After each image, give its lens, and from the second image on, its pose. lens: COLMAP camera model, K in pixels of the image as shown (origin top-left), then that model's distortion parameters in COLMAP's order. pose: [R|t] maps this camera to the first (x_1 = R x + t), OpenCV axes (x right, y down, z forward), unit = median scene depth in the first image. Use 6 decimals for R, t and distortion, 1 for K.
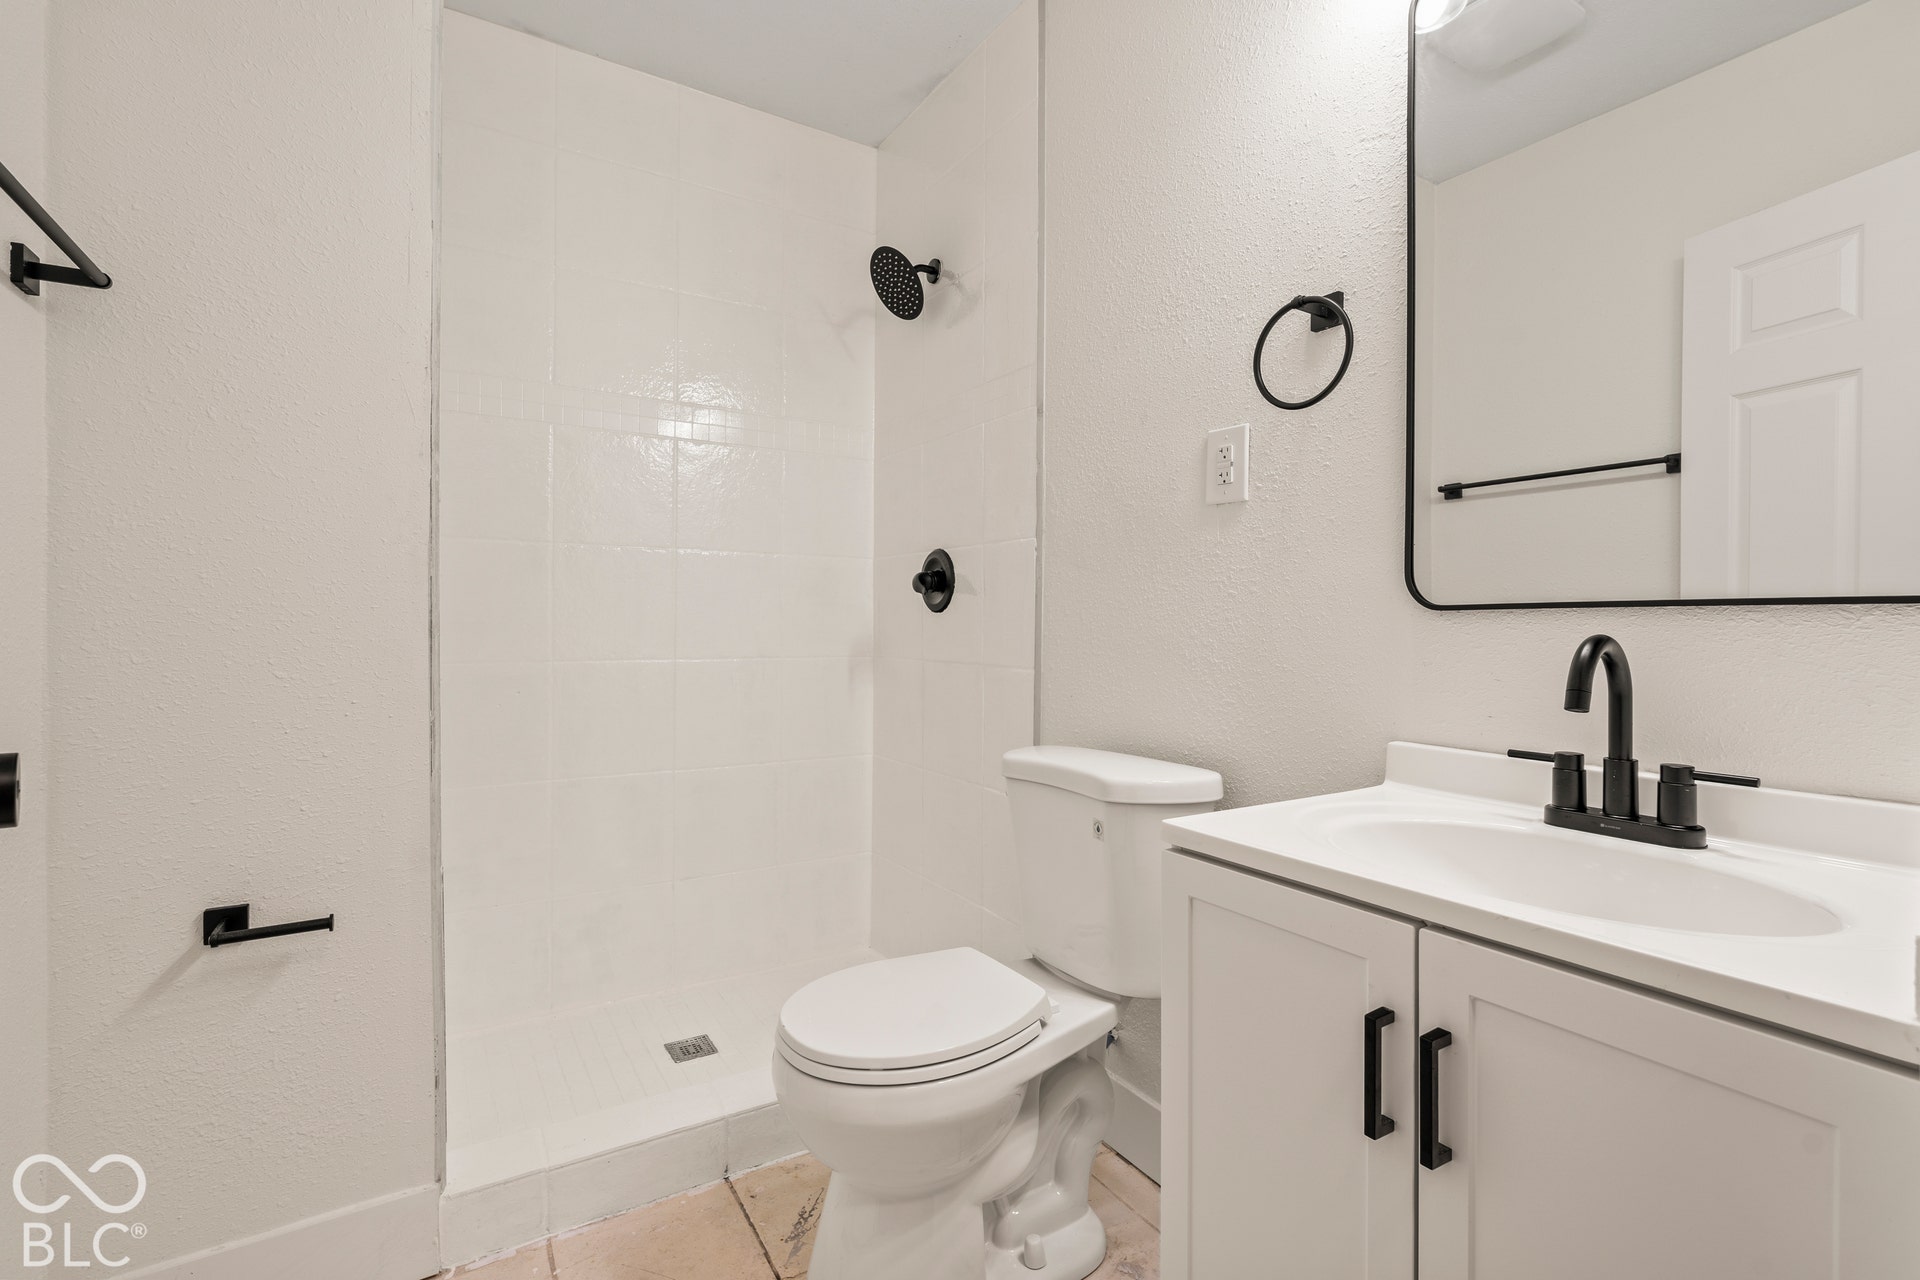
lens RADIAL K [[855.2, 0, 957.0], [0, 855.2, 640.9], [0, 0, 1]] dist [-0.002082, -0.000120]
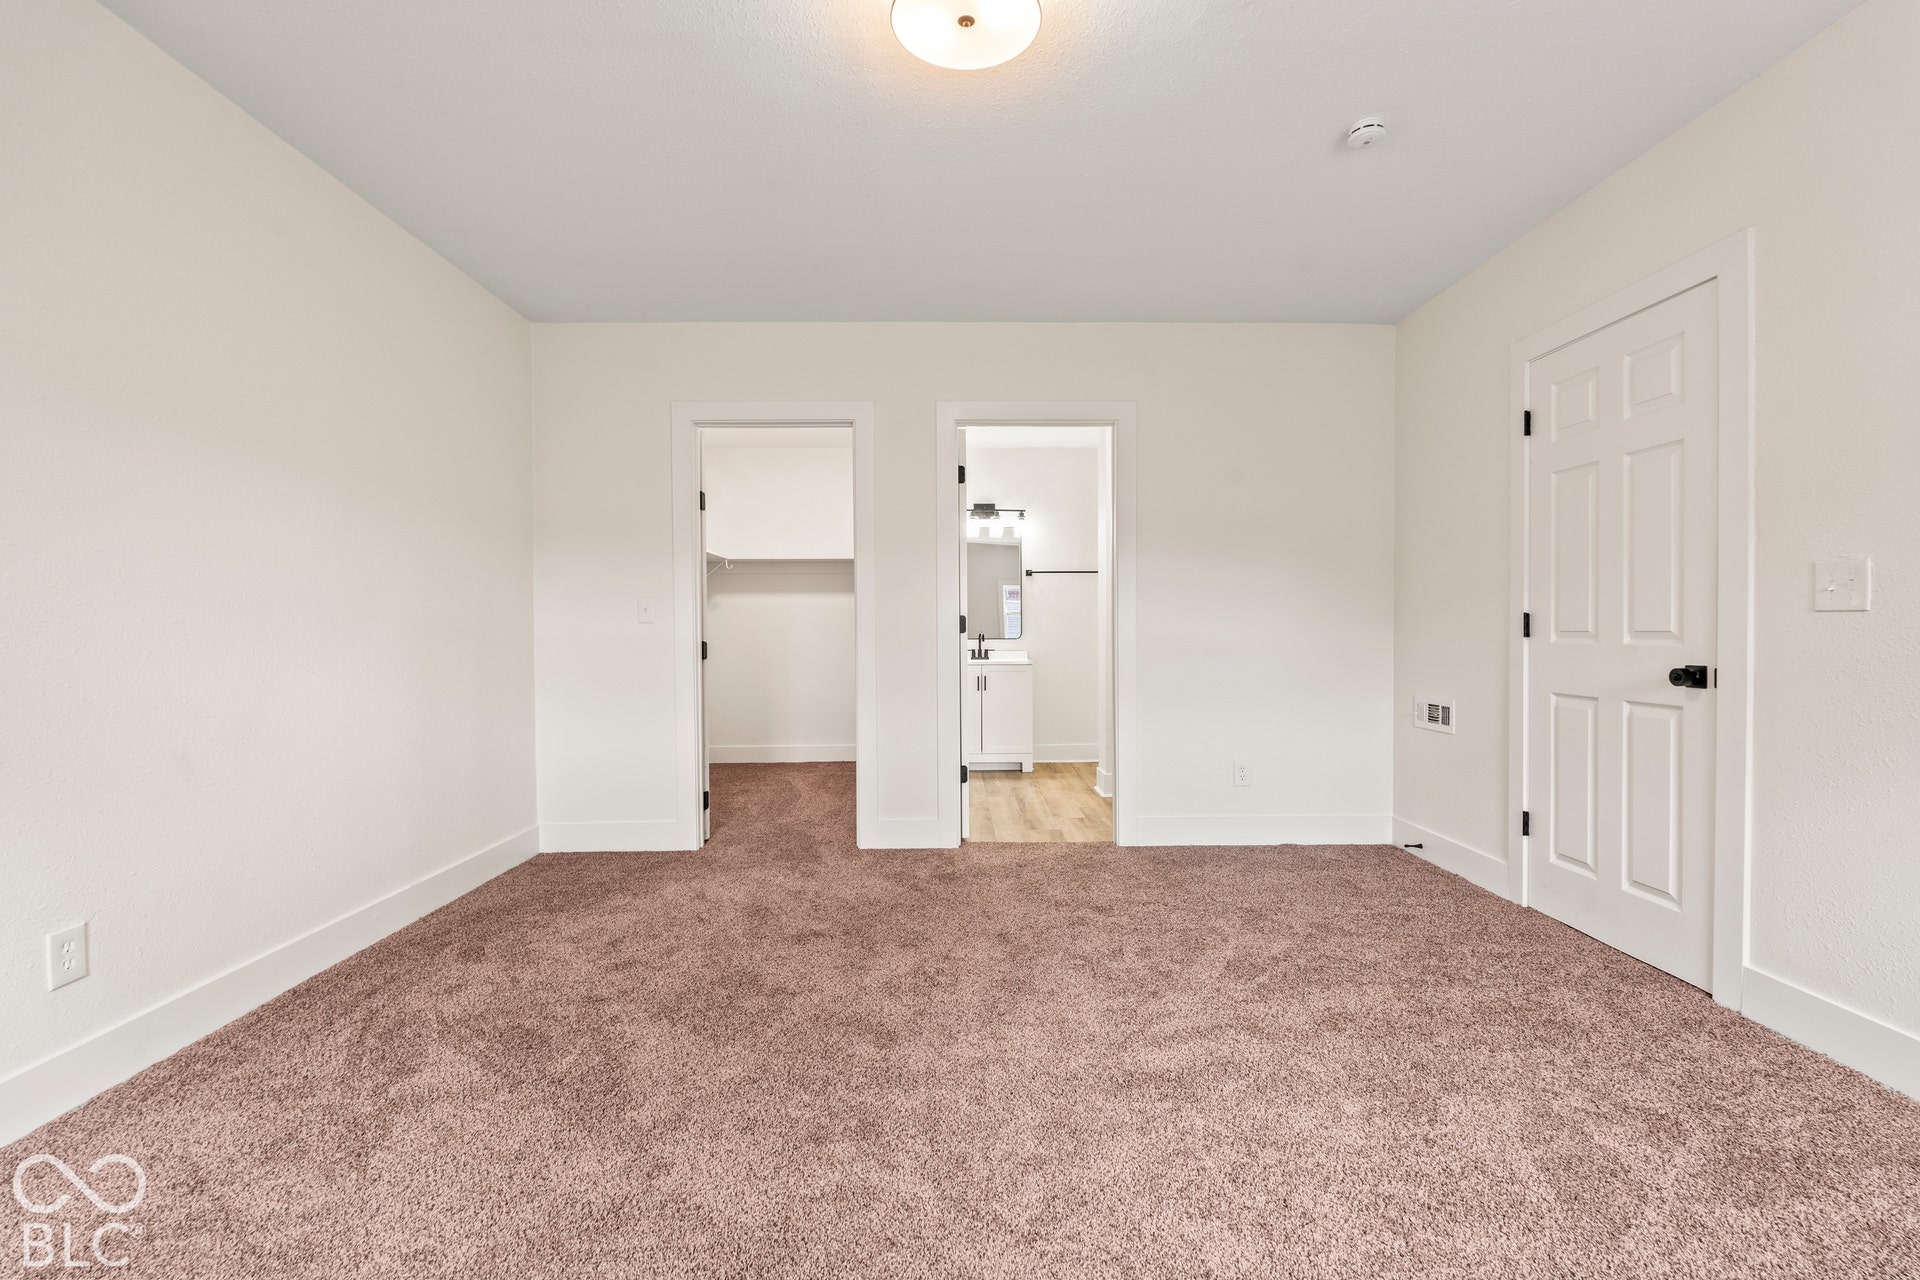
lens RADIAL K [[855.2, 0, 957.0], [0, 855.2, 640.9], [0, 0, 1]] dist [-0.002082, -0.000120]
pose [[0.518187, -0.016215, 0.855113, -5.695842], [0.015203, 0.999837, 0.009746, -0.006150], [-0.855132, 0.007950, 0.518349, -2.678949]]
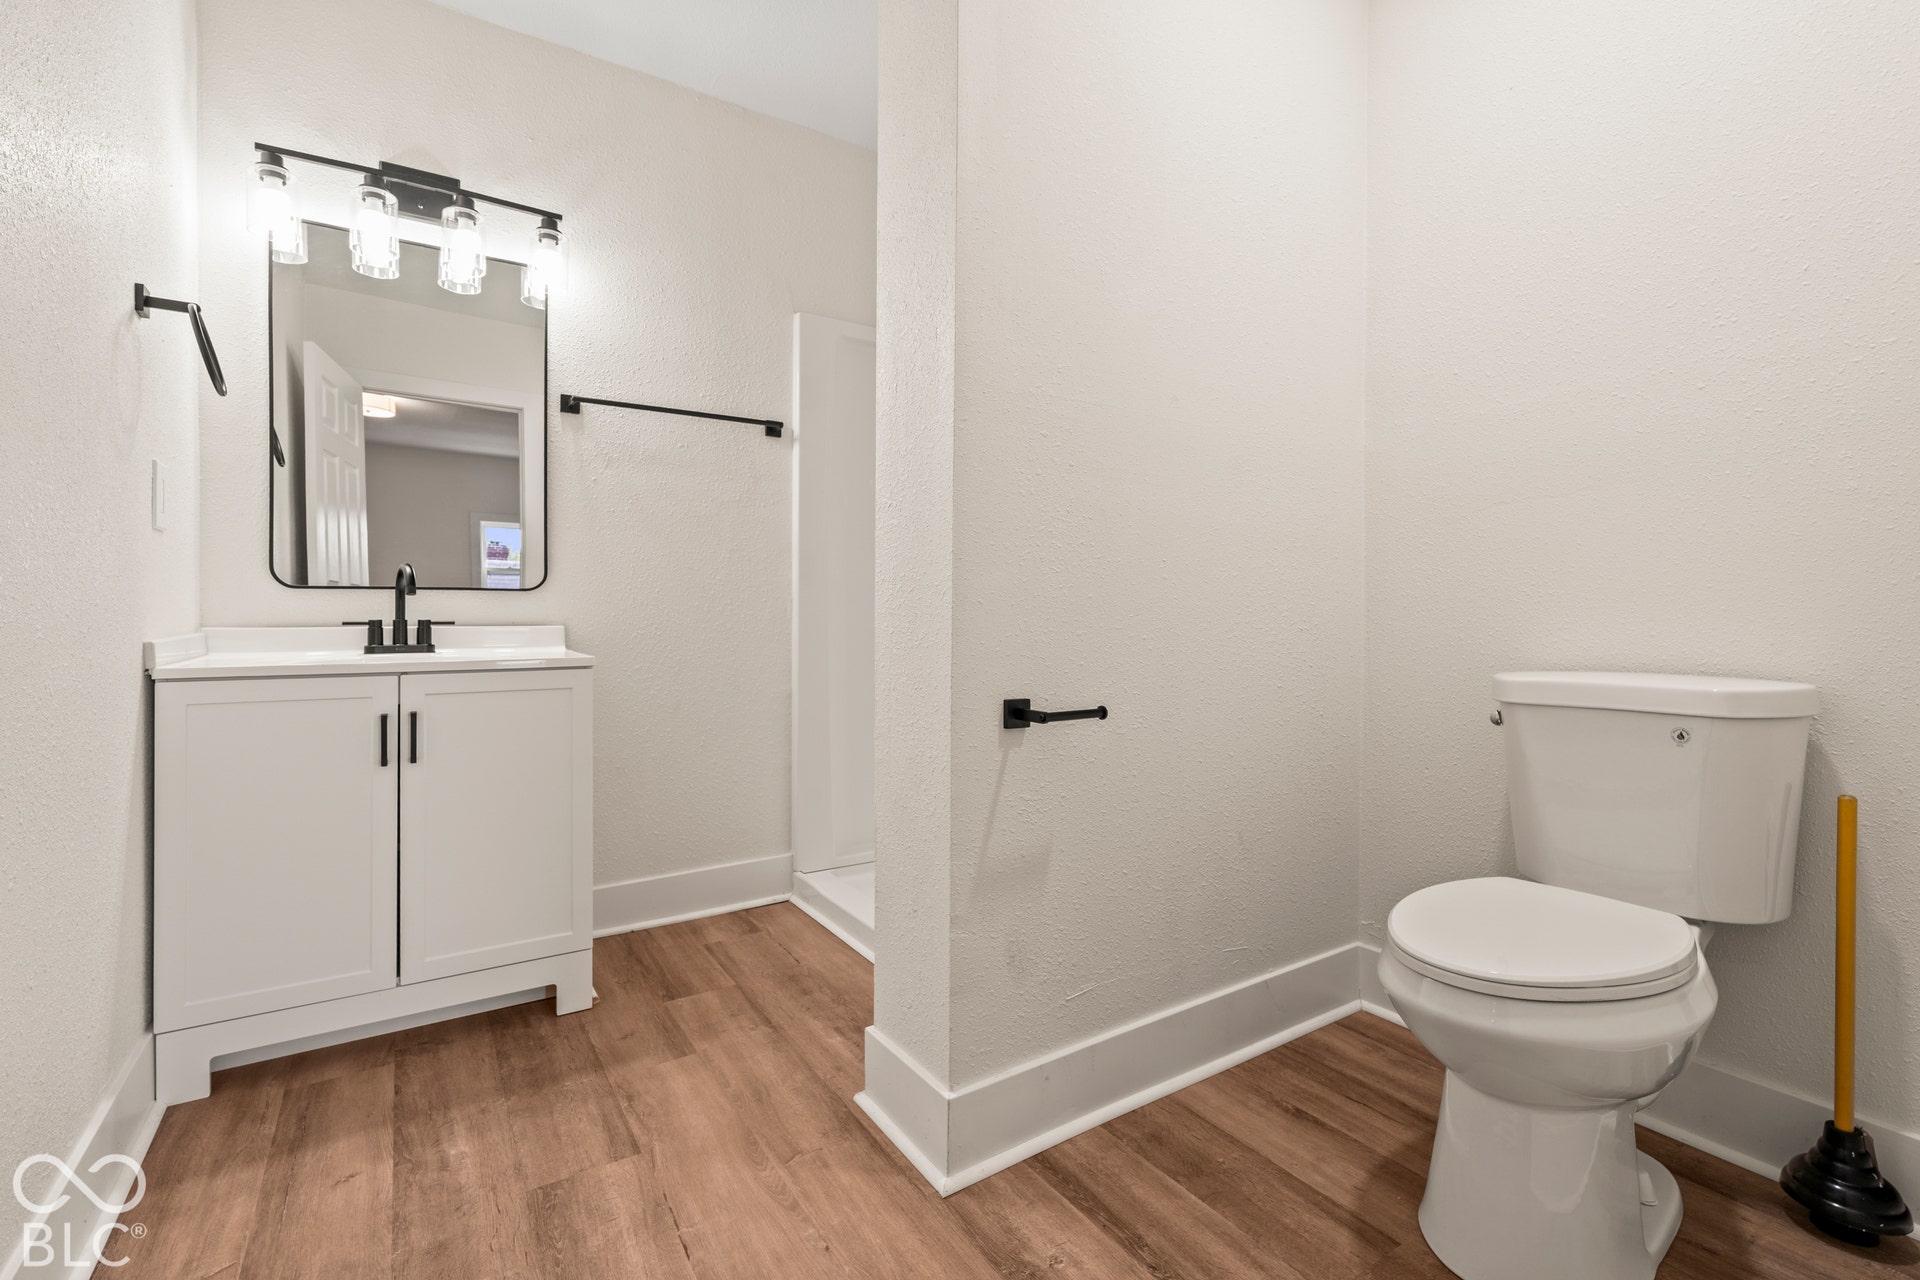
lens RADIAL K [[851.3, 0, 968.0], [0, 851.3, 608.9], [0, 0, 1]] dist [-0.001318, -0.000233]
pose [[-0.035853, -0.002687, 0.999353, -1.603391], [0.009860, 0.999947, 0.003042, 0.118899], [-0.999308, 0.009963, -0.035825, -0.457156]]
